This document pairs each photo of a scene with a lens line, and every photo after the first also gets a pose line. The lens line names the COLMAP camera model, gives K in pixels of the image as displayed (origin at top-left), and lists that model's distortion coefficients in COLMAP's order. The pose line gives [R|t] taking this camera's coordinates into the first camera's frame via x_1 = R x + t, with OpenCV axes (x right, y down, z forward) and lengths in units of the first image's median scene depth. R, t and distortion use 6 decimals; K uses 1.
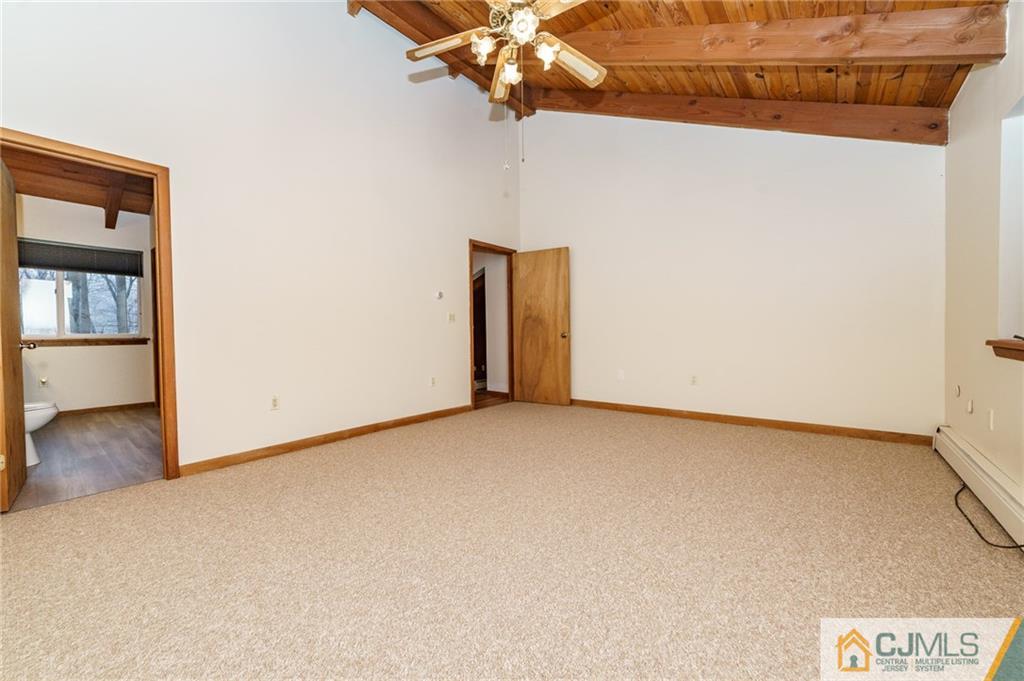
lens RADIAL K [[398.3, 0, 506.8], [0, 398.3, 338.8], [0, 0, 1]] dist [-0.025891, 0.009543]
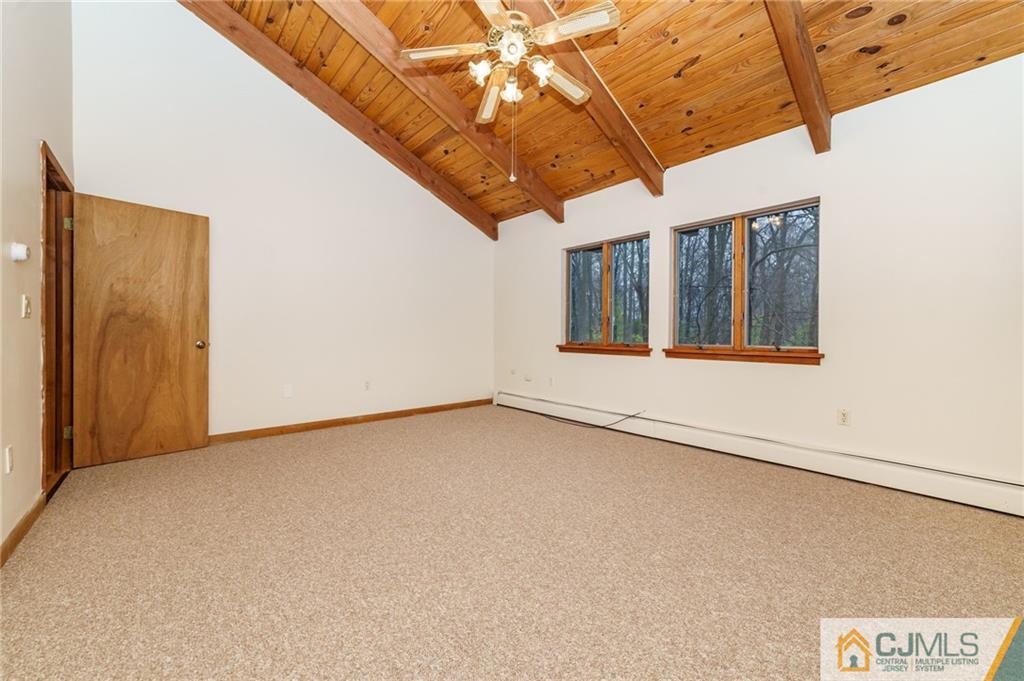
lens RADIAL K [[398.3, 0, 506.8], [0, 398.3, 338.8], [0, 0, 1]] dist [-0.025891, 0.009543]
pose [[0.171214, 0.004082, 0.985225, -0.422592], [0.014067, 0.999879, -0.006587, -0.007159], [-0.985133, 0.014987, 0.171136, 0.359722]]
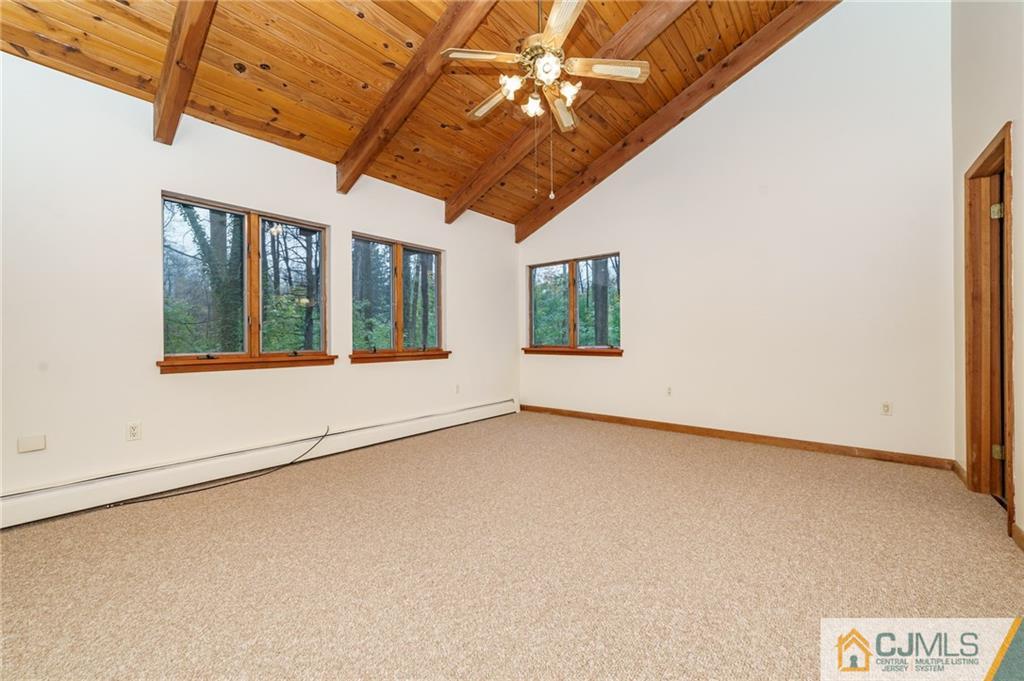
lens RADIAL K [[398.3, 0, 506.8], [0, 398.3, 338.8], [0, 0, 1]] dist [-0.025891, 0.009543]
pose [[-0.999634, 0.024243, 0.012024, 0.530493], [0.024487, 0.999487, 0.020645, -0.043491], [-0.011517, 0.020932, -0.999715, 1.427955]]
